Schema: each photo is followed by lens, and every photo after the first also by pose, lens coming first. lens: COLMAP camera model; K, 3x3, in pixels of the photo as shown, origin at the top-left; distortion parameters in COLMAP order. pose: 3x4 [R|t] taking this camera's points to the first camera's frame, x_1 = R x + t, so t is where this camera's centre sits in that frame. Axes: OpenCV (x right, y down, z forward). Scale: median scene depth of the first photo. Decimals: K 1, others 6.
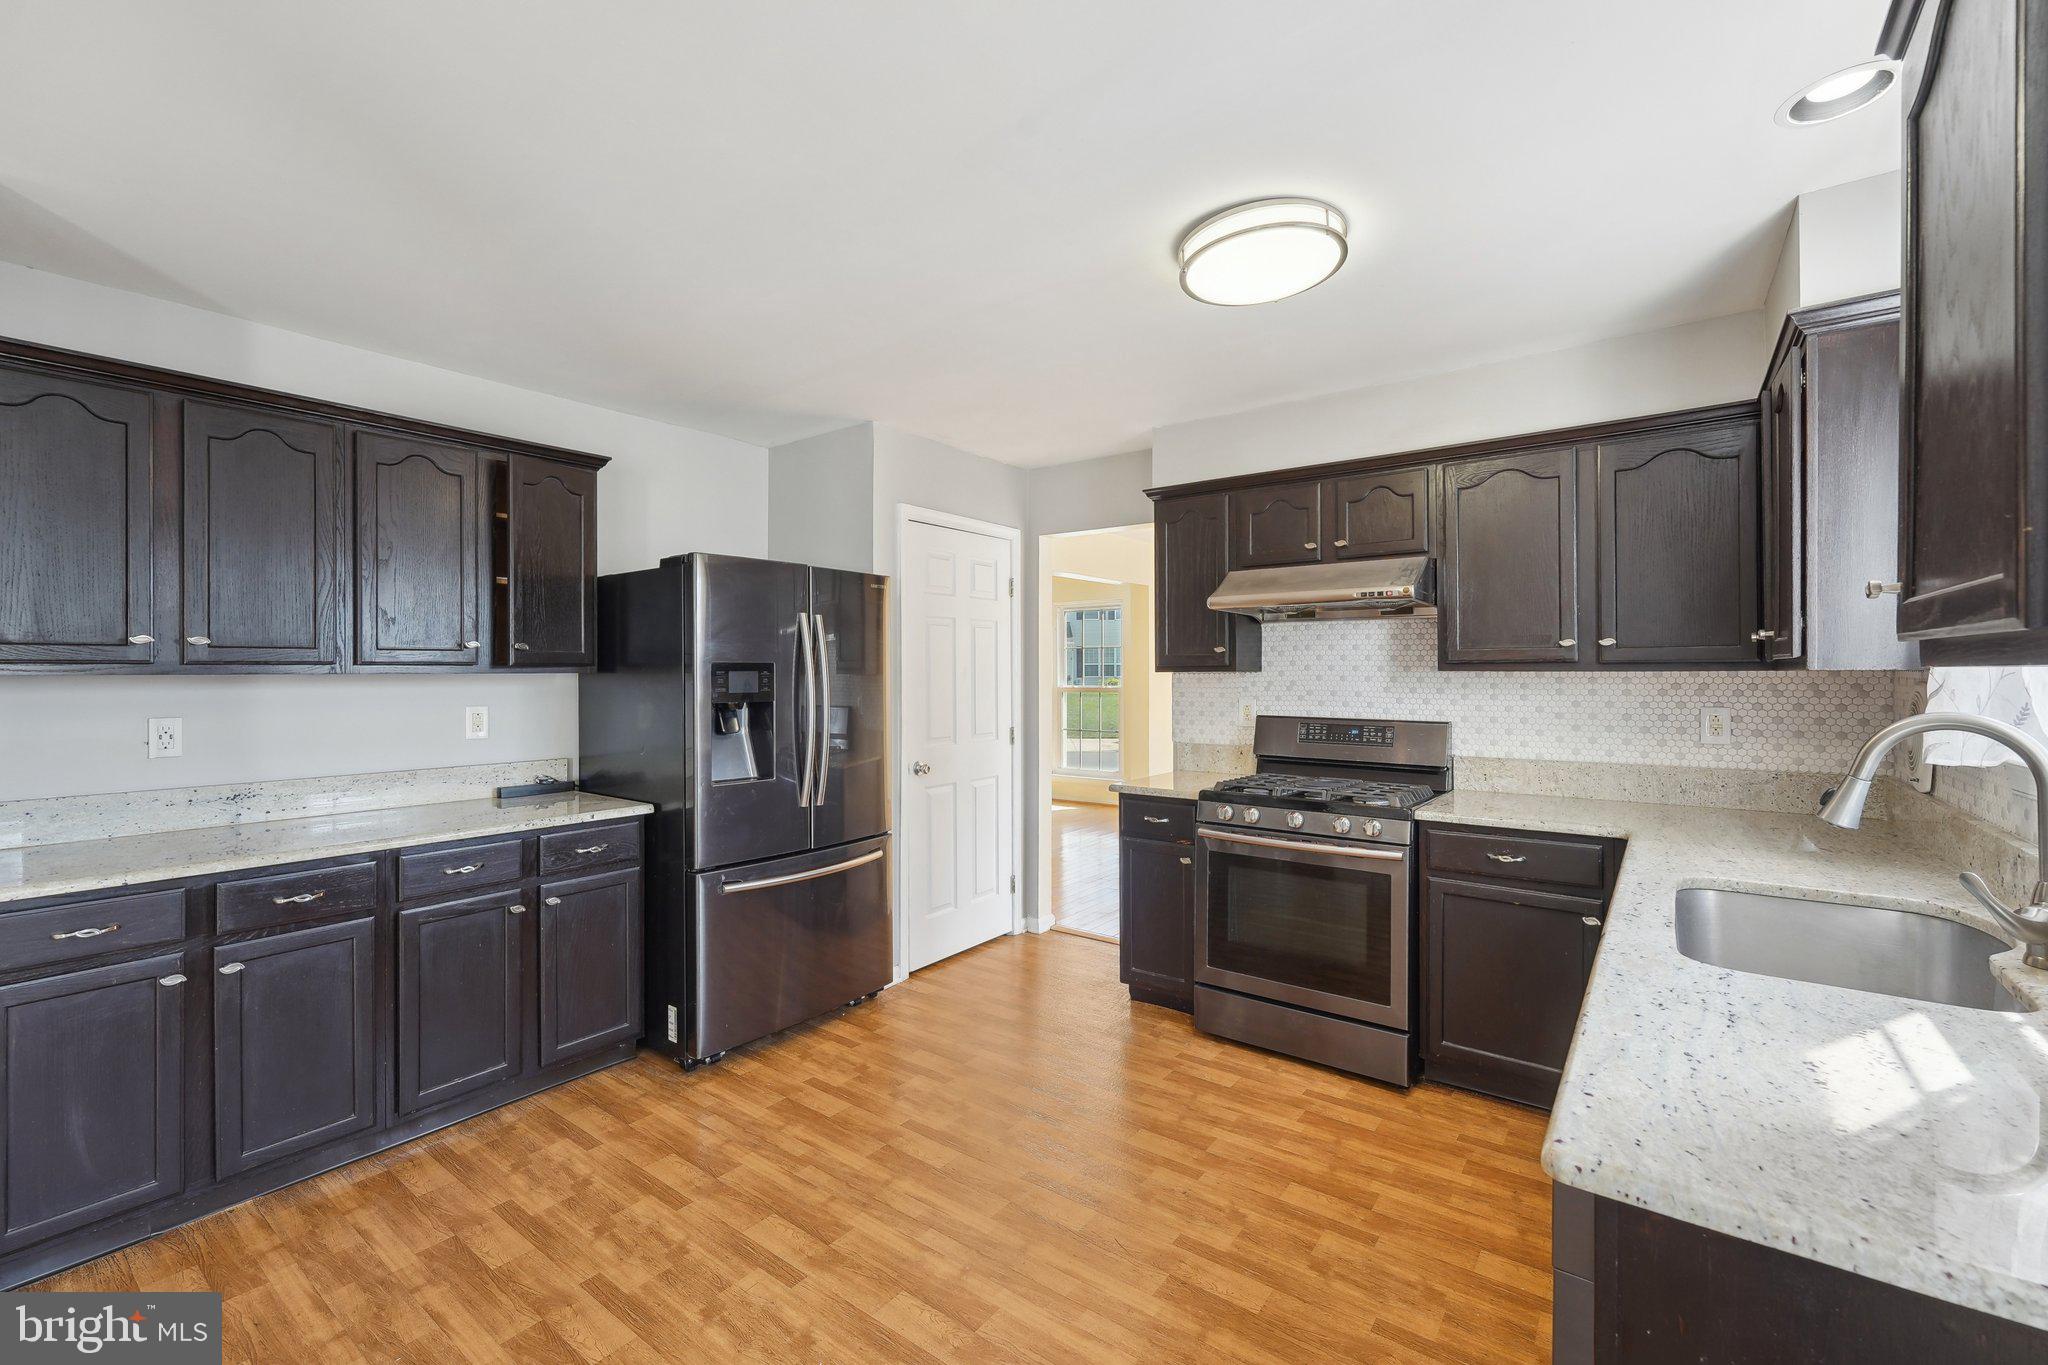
lens RADIAL K [[849.5, 0, 1020.5], [0, 849.5, 668.3], [0, 0, 1]] dist [-0.001309, 0.000242]
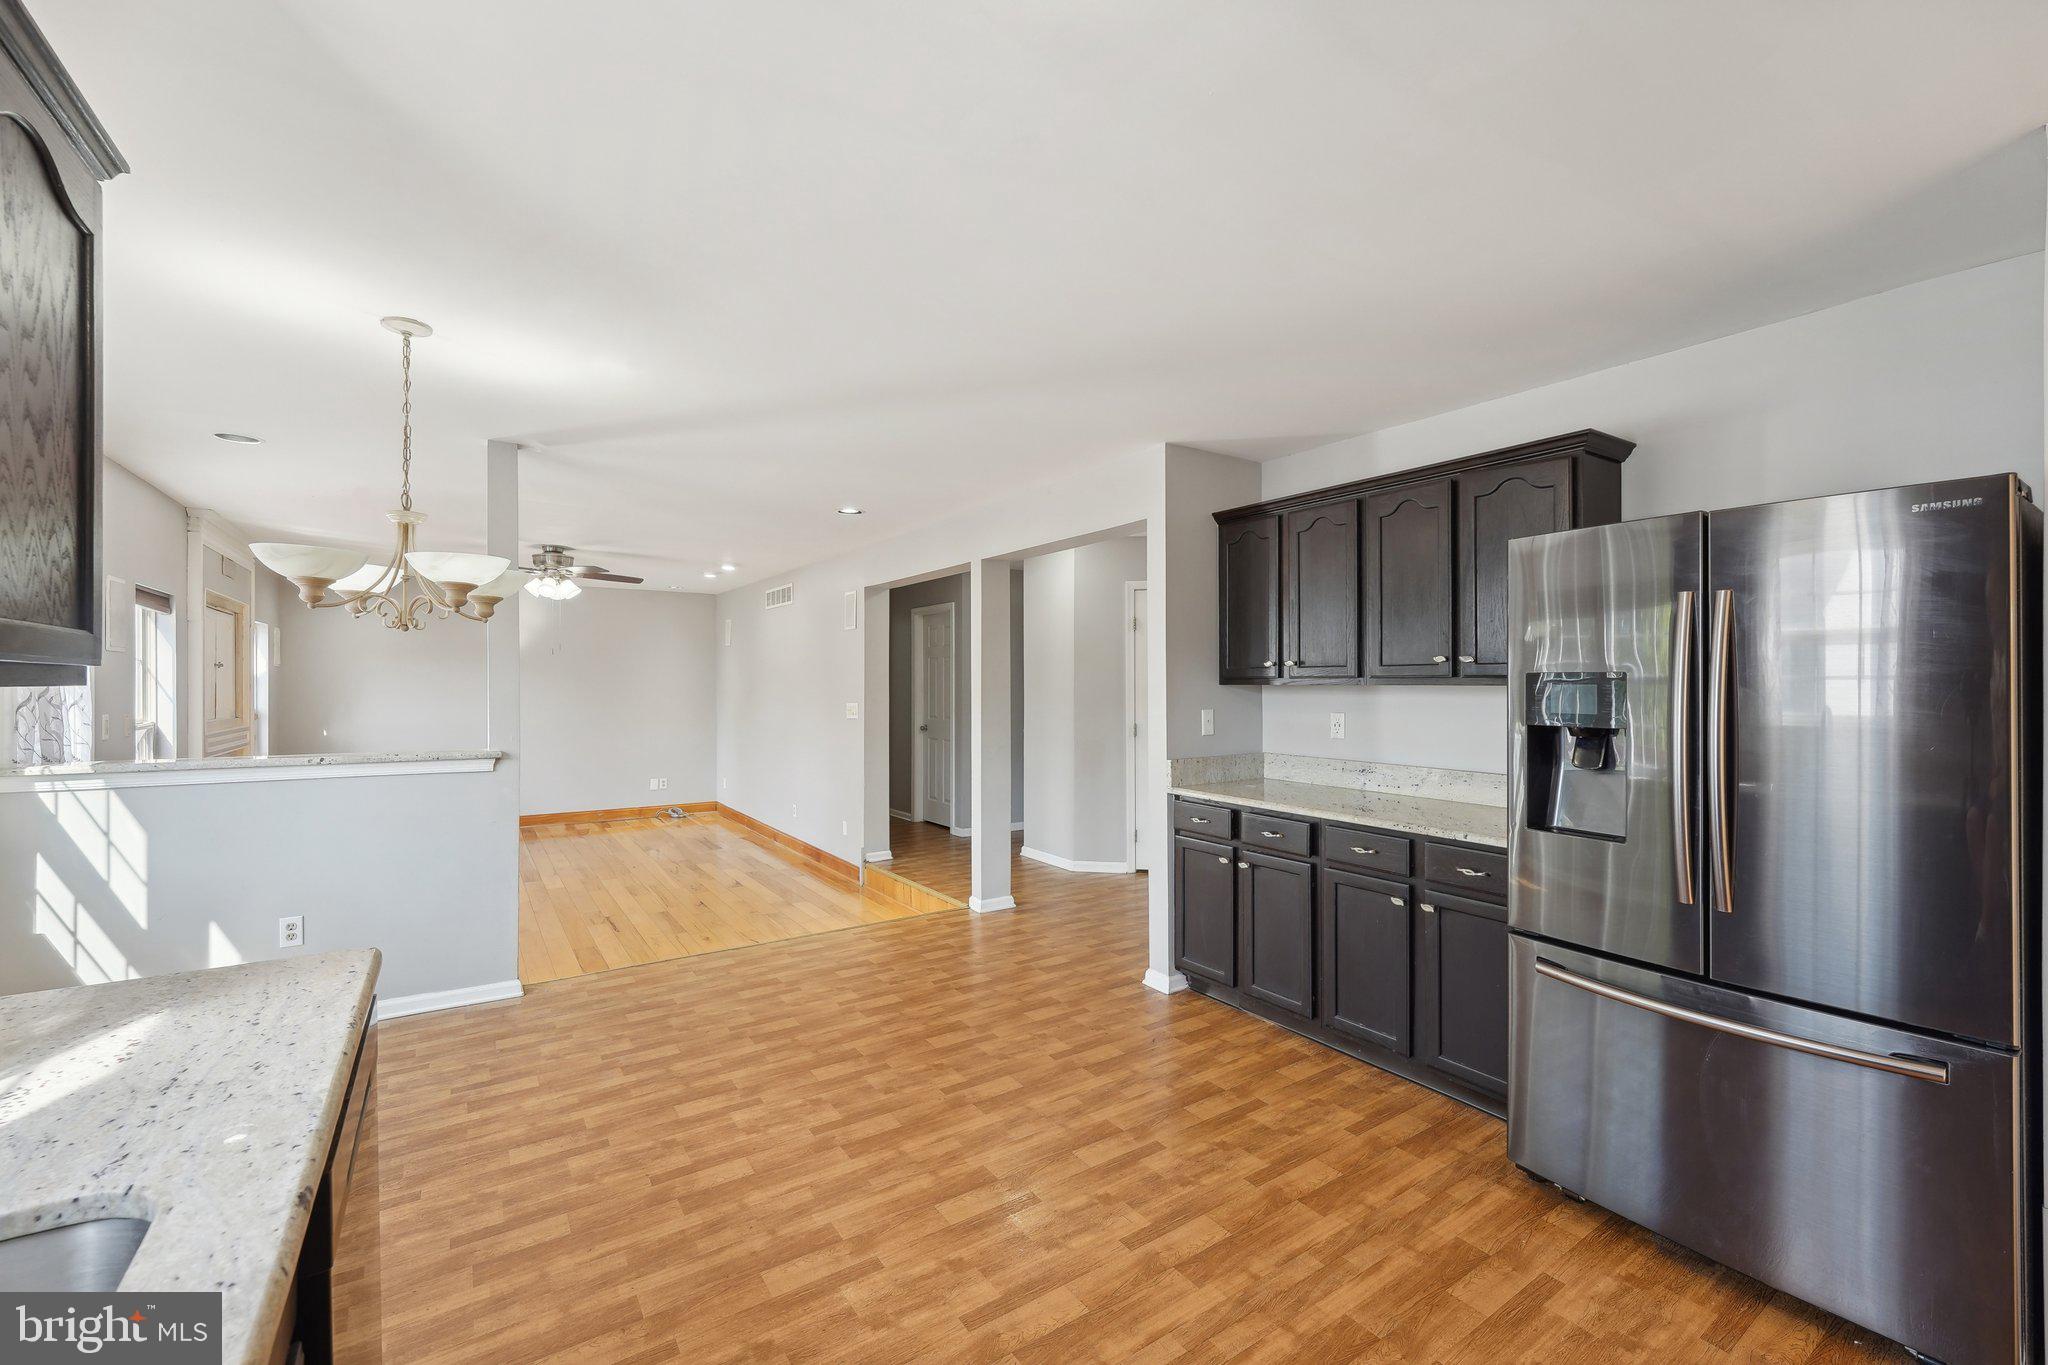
lens RADIAL K [[849.5, 0, 1035.7], [0, 849.5, 680.8], [0, 0, 1]] dist [-0.001309, 0.000242]
pose [[-0.316564, 0.000479, -0.948571, 0.522370], [0.004872, 0.999988, -0.001121, -0.000621], [0.948559, -0.004976, -0.316562, 0.802319]]
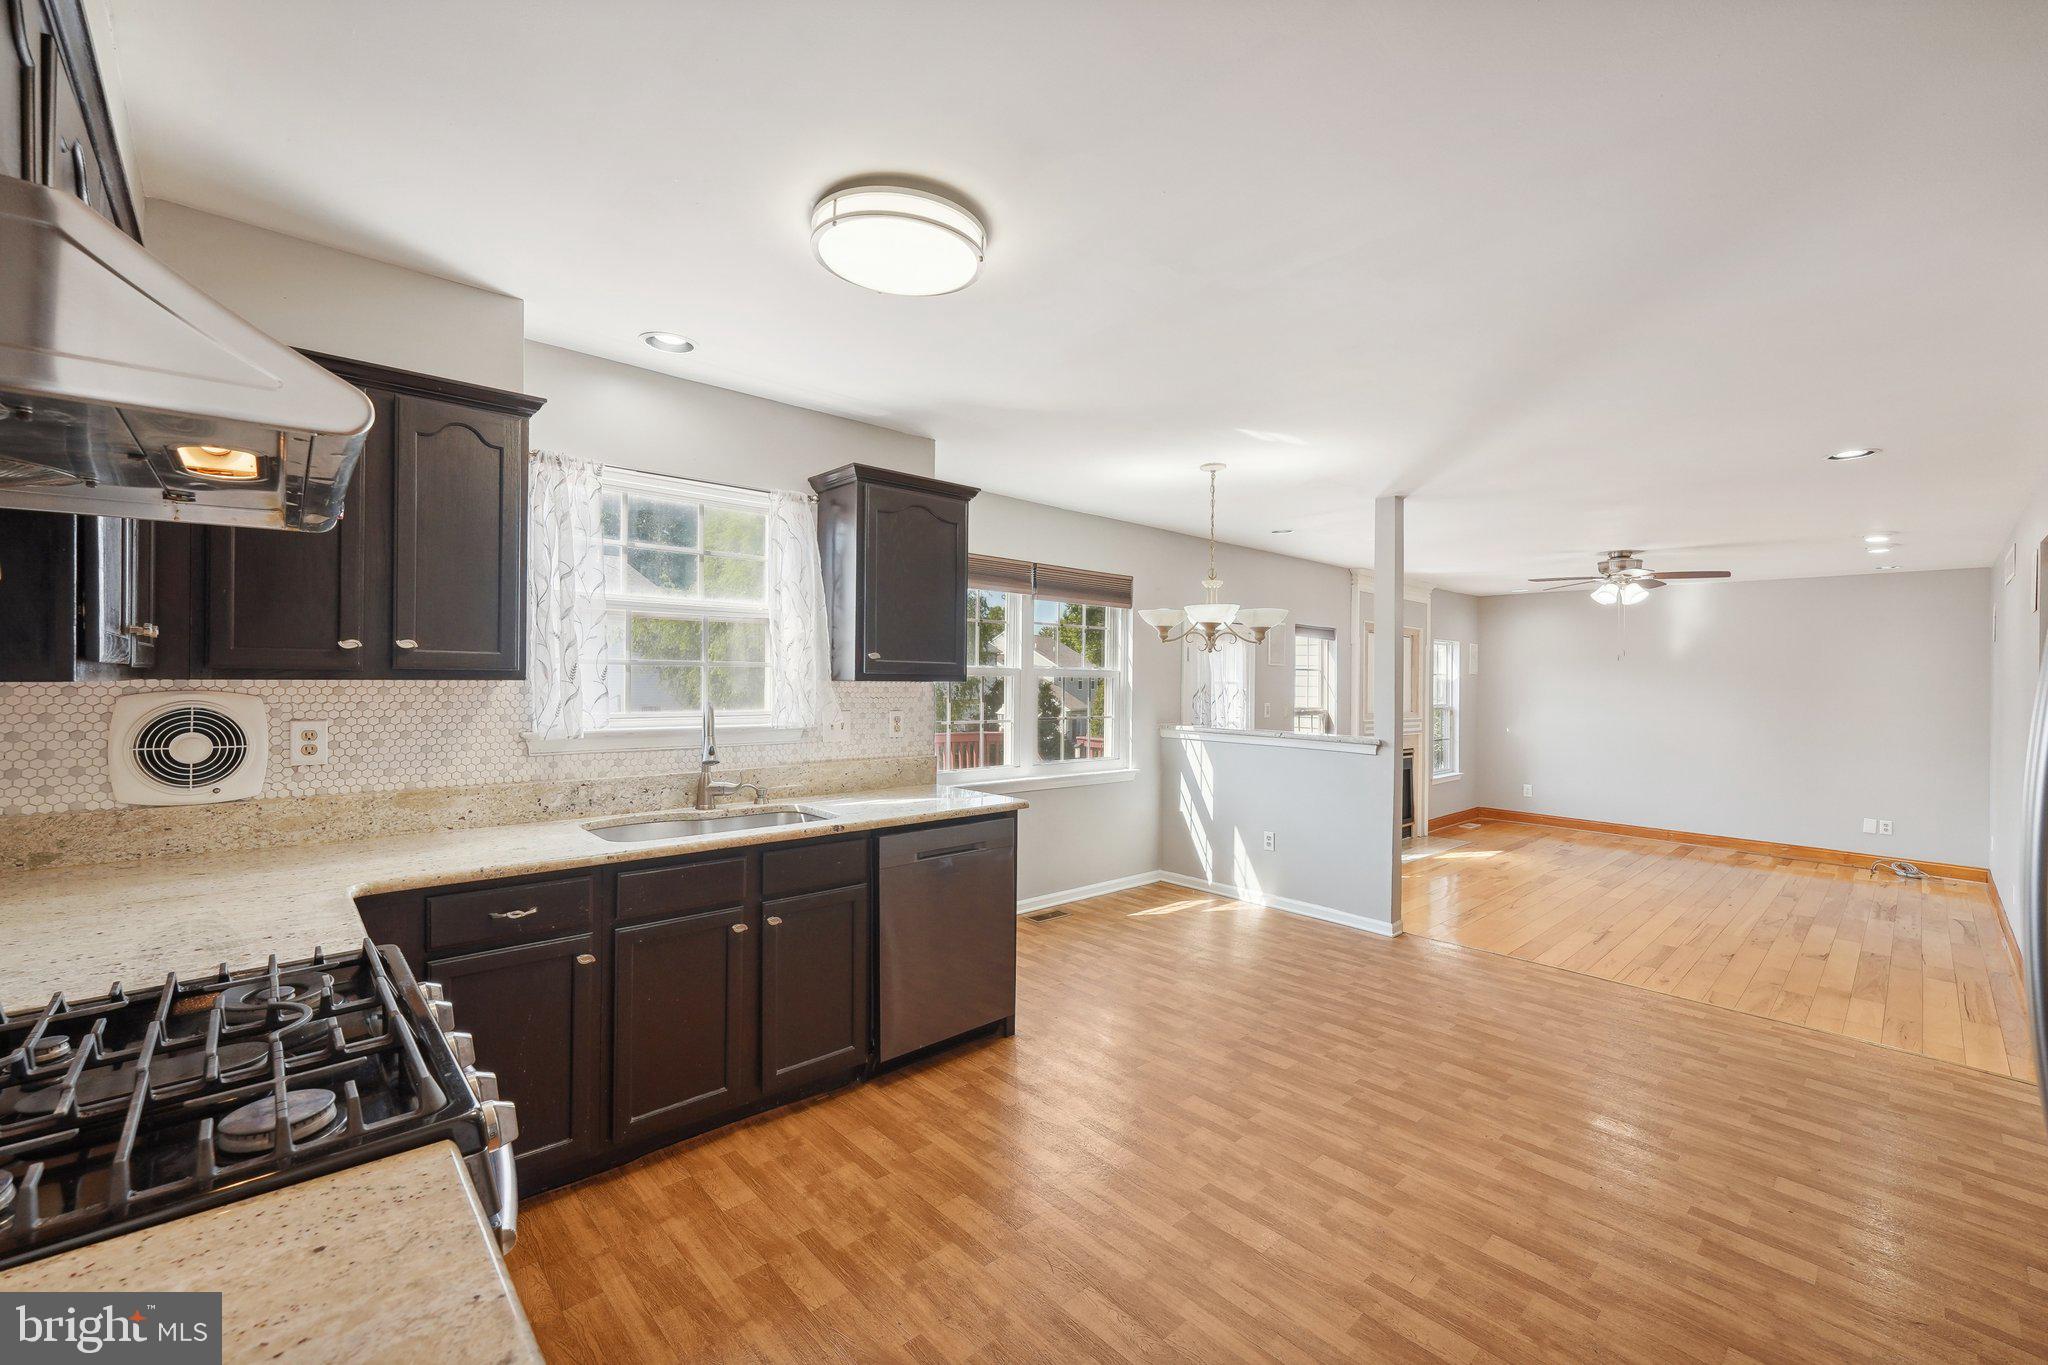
lens RADIAL K [[849.5, 0, 997.4], [0, 849.5, 672.3], [0, 0, 1]] dist [-0.001309, 0.000242]
pose [[-0.981658, -0.009873, 0.190394, -0.006546], [-0.012081, 0.999873, -0.010437, -0.004265], [-0.190267, -0.012546, -0.981652, 1.375267]]
